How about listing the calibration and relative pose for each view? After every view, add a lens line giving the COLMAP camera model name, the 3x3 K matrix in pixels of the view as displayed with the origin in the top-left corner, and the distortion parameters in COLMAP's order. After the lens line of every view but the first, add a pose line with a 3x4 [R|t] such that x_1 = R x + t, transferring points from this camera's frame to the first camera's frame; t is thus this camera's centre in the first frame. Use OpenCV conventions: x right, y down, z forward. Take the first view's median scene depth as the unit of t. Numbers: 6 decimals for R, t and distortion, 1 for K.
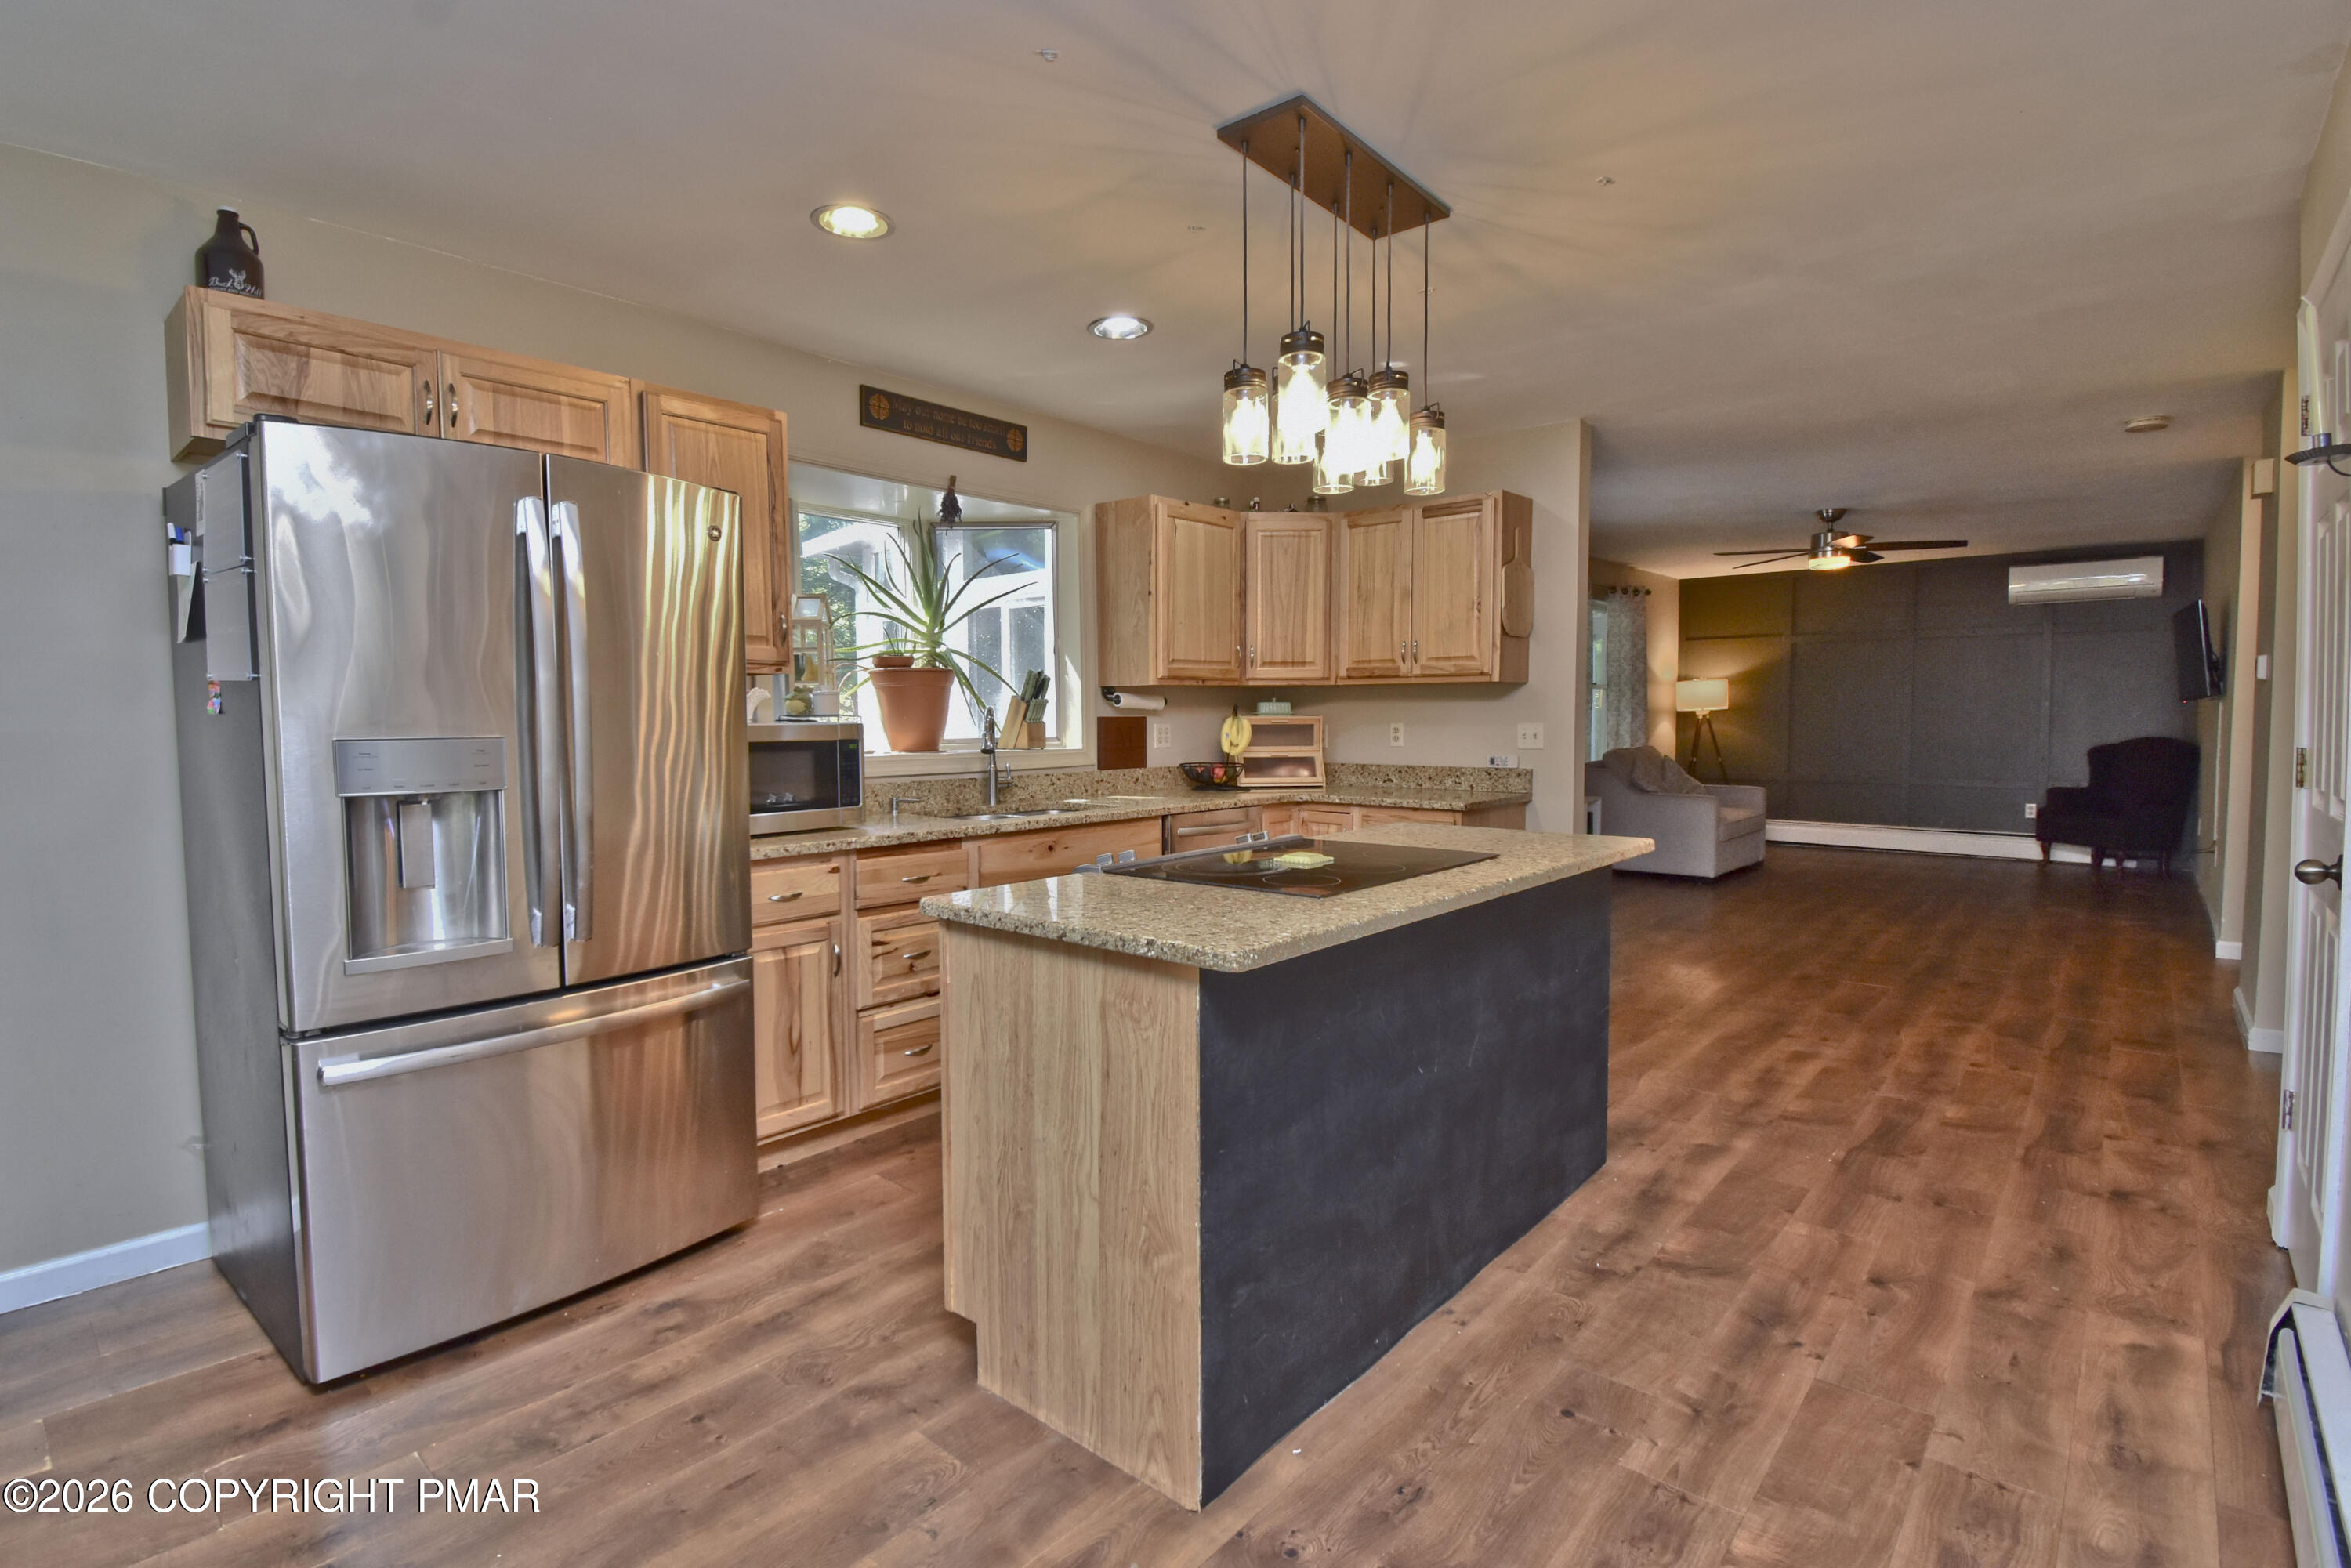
lens RADIAL K [[1132.8, 0, 1119.0], [0, 1132.8, 779.4], [0, 0, 1]] dist [0.011043, -0.024591]
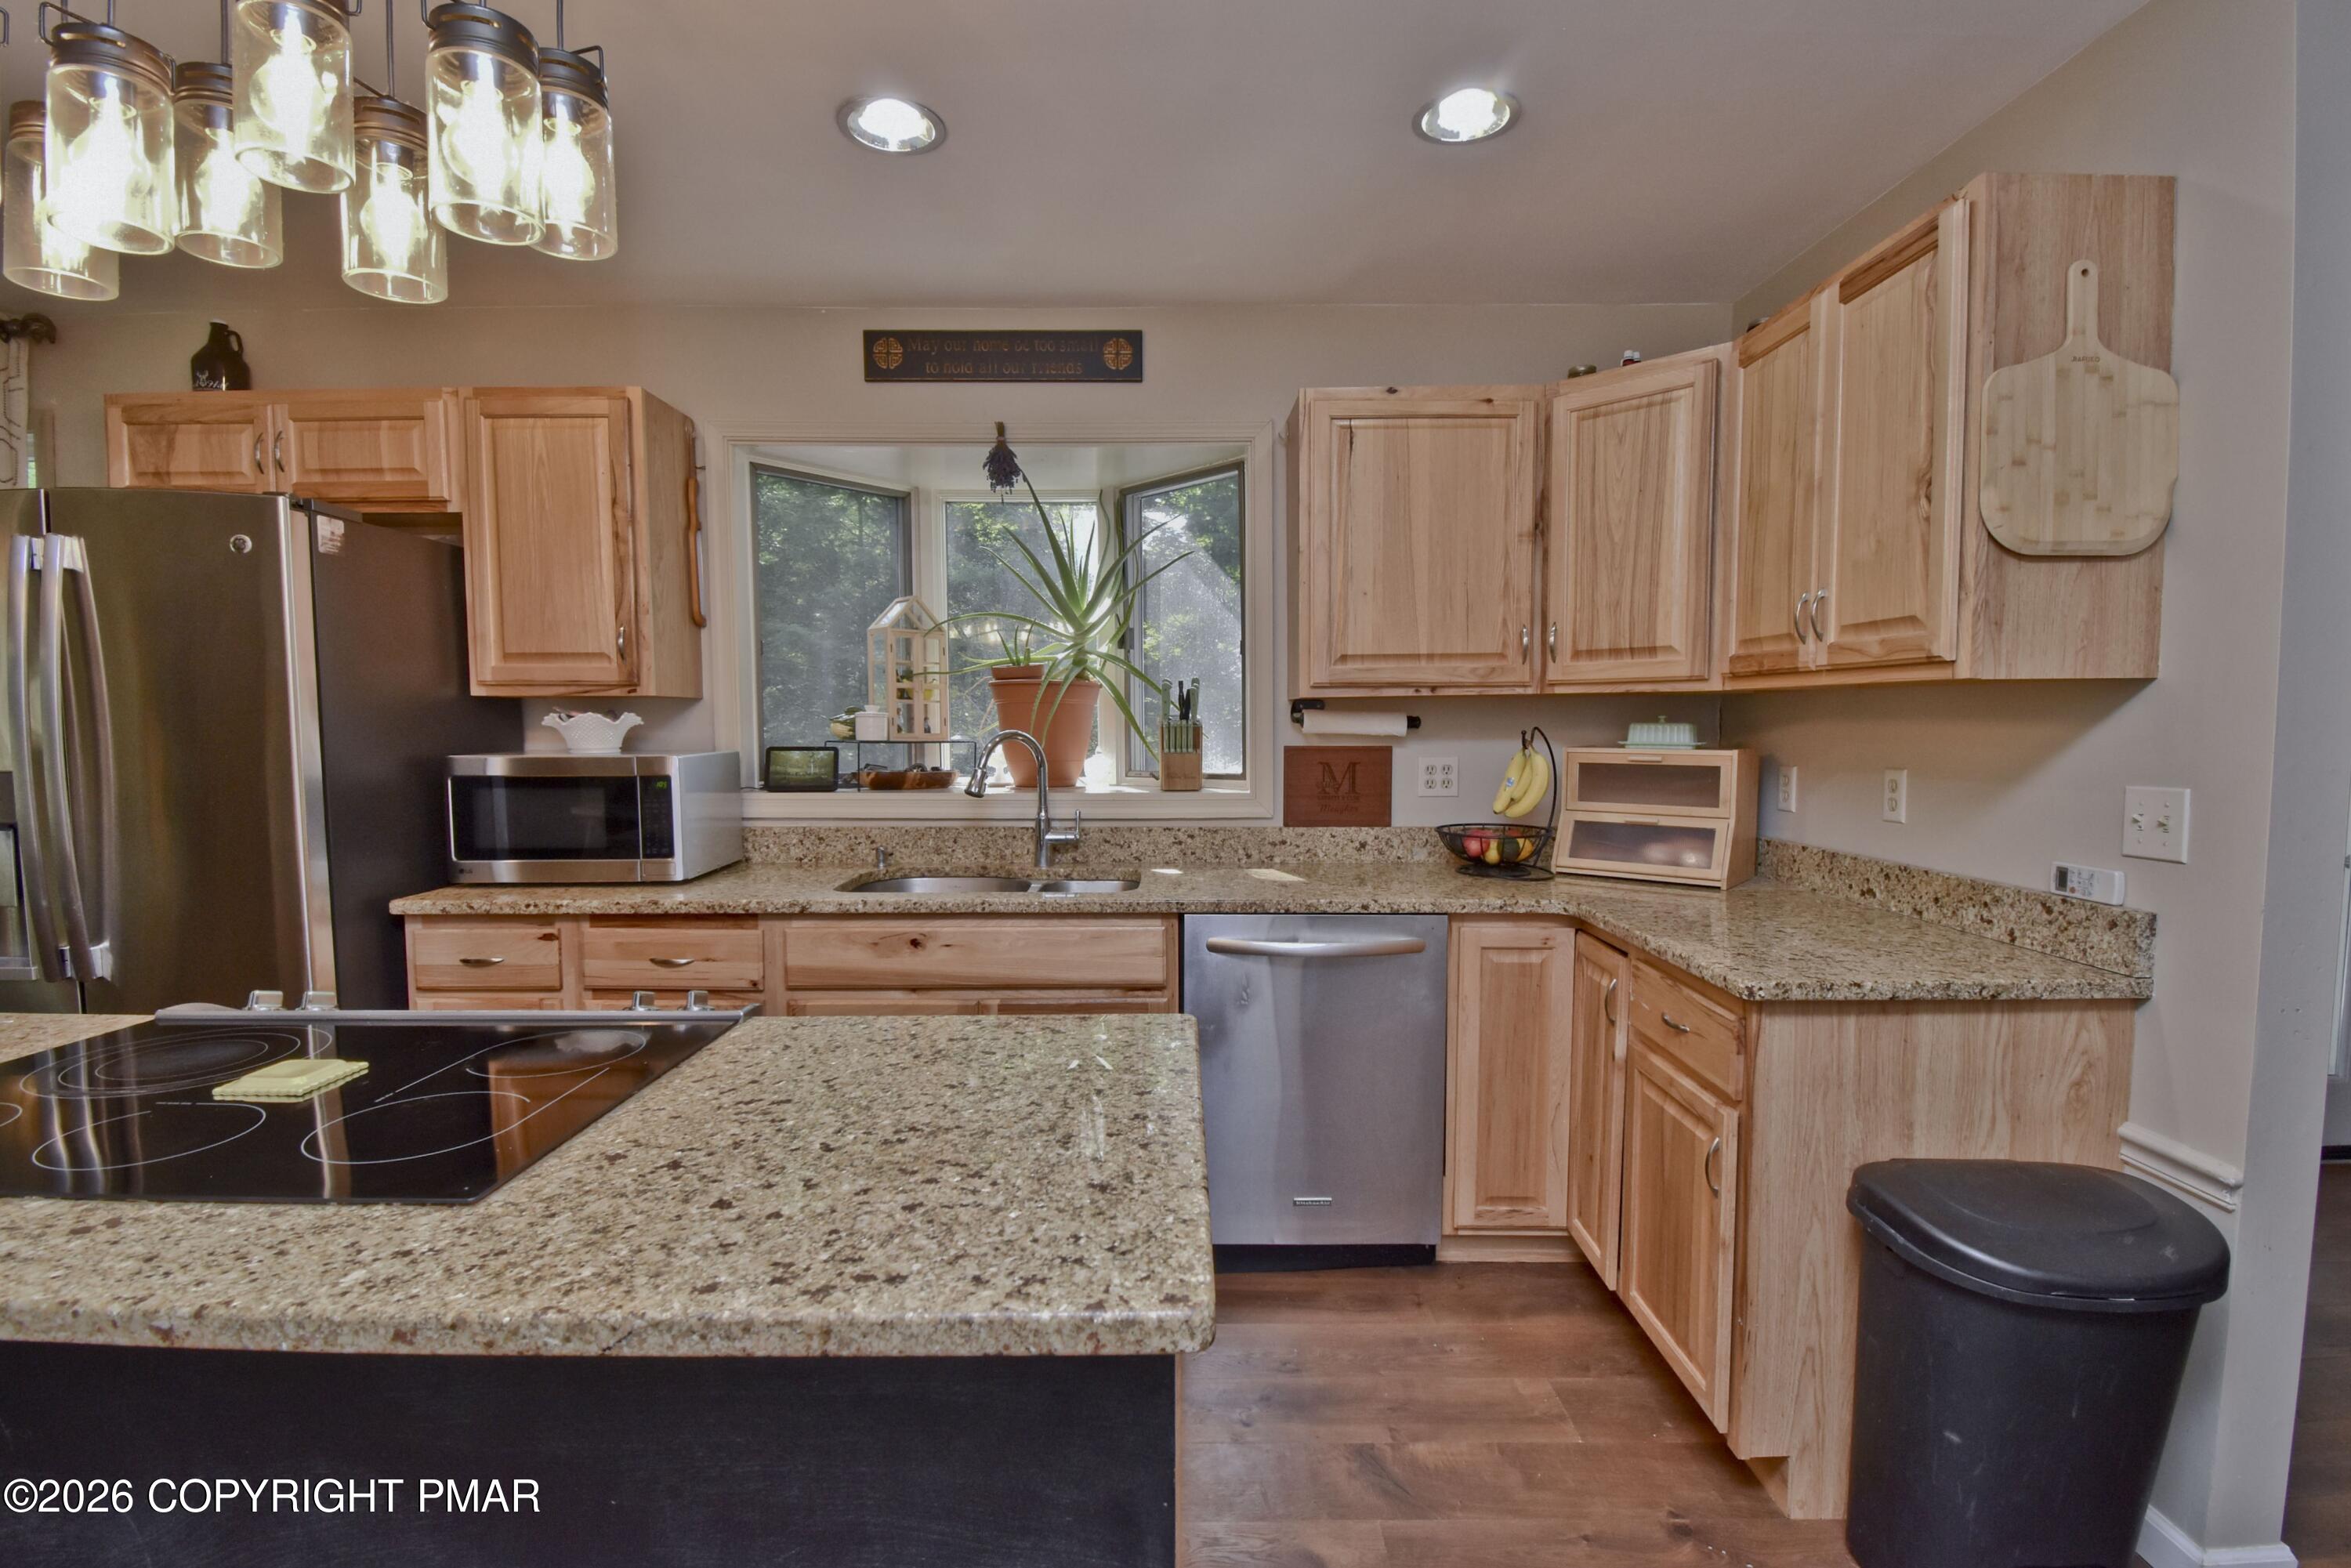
lens RADIAL K [[1077.4, 0, 1172.0], [0, 1077.4, 789.2], [0, 0, 1]] dist [0.010256, -0.020513]
pose [[0.667847, 0.050935, -0.742554, 0.417691], [-0.045079, 0.998592, 0.027955, -0.045893], [0.742932, 0.014804, 0.669203, 0.545315]]
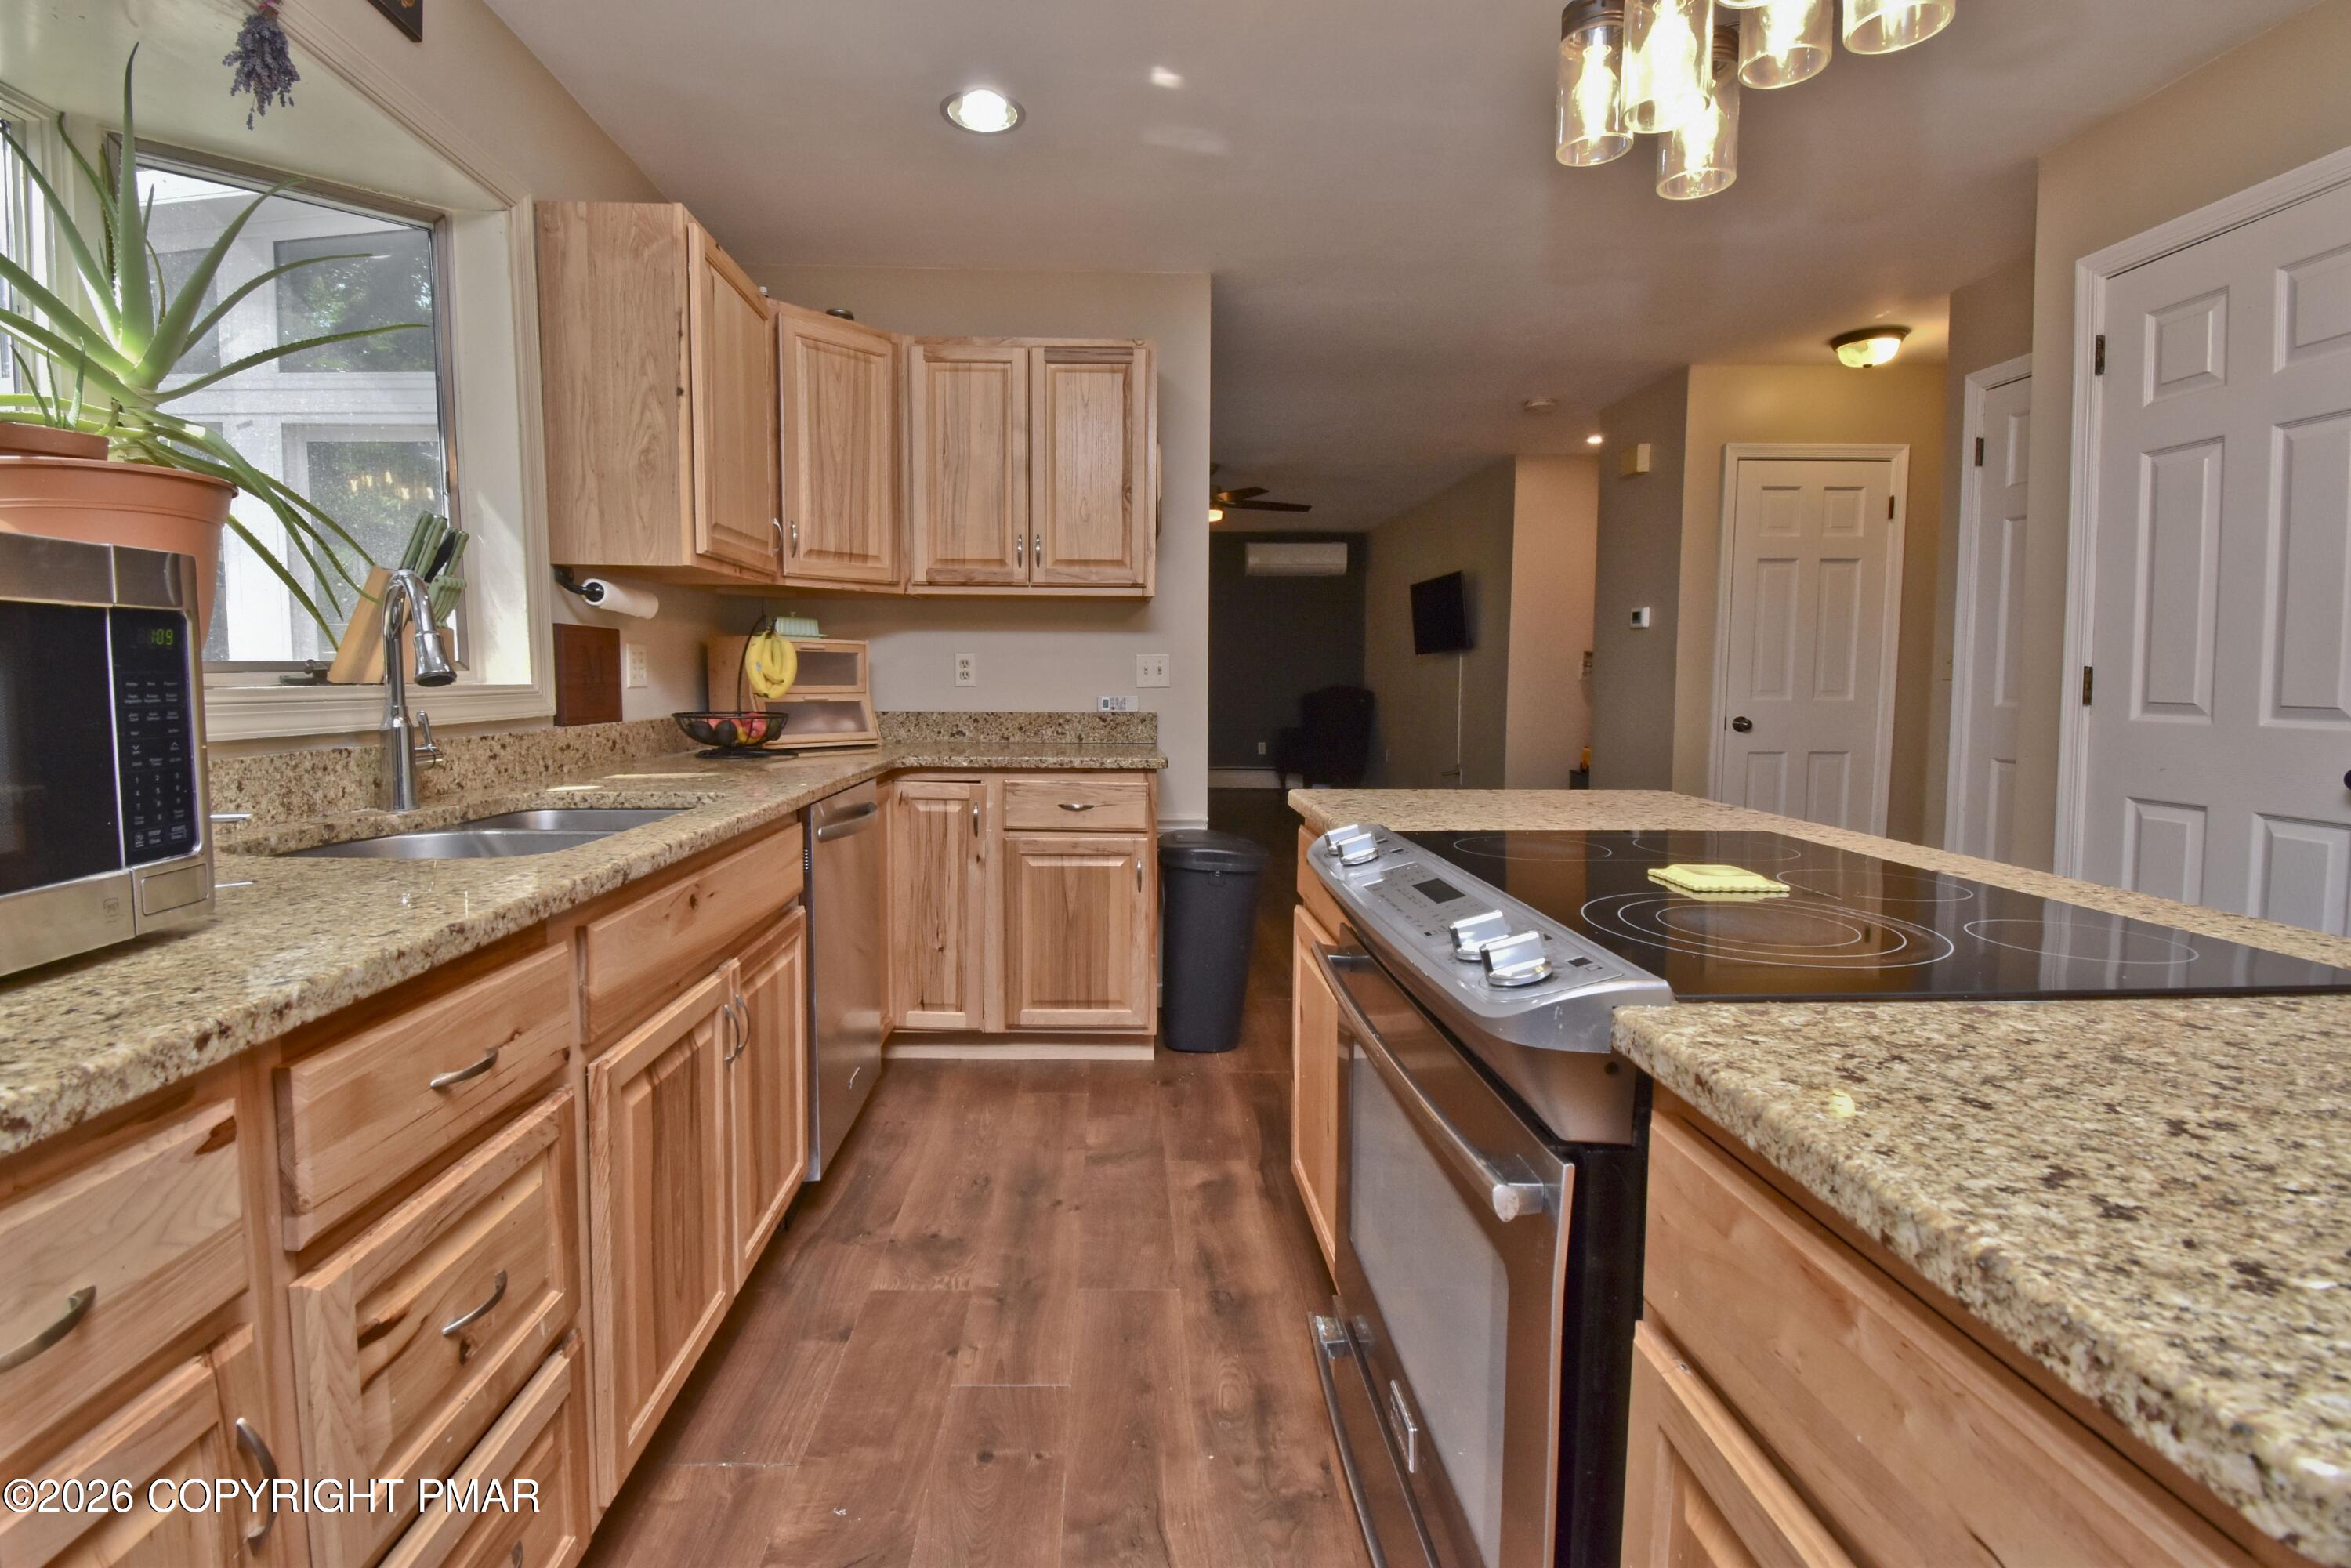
lens RADIAL K [[1095.5, 0, 1146.2], [0, 1095.5, 764.0], [0, 0, 1]] dist [-0.000941, -0.000818]
pose [[0.716399, -0.046649, 0.696129, -0.179482], [0.031084, 0.998906, 0.034949, -0.000404], [-0.696998, -0.003399, 0.717065, 0.468515]]
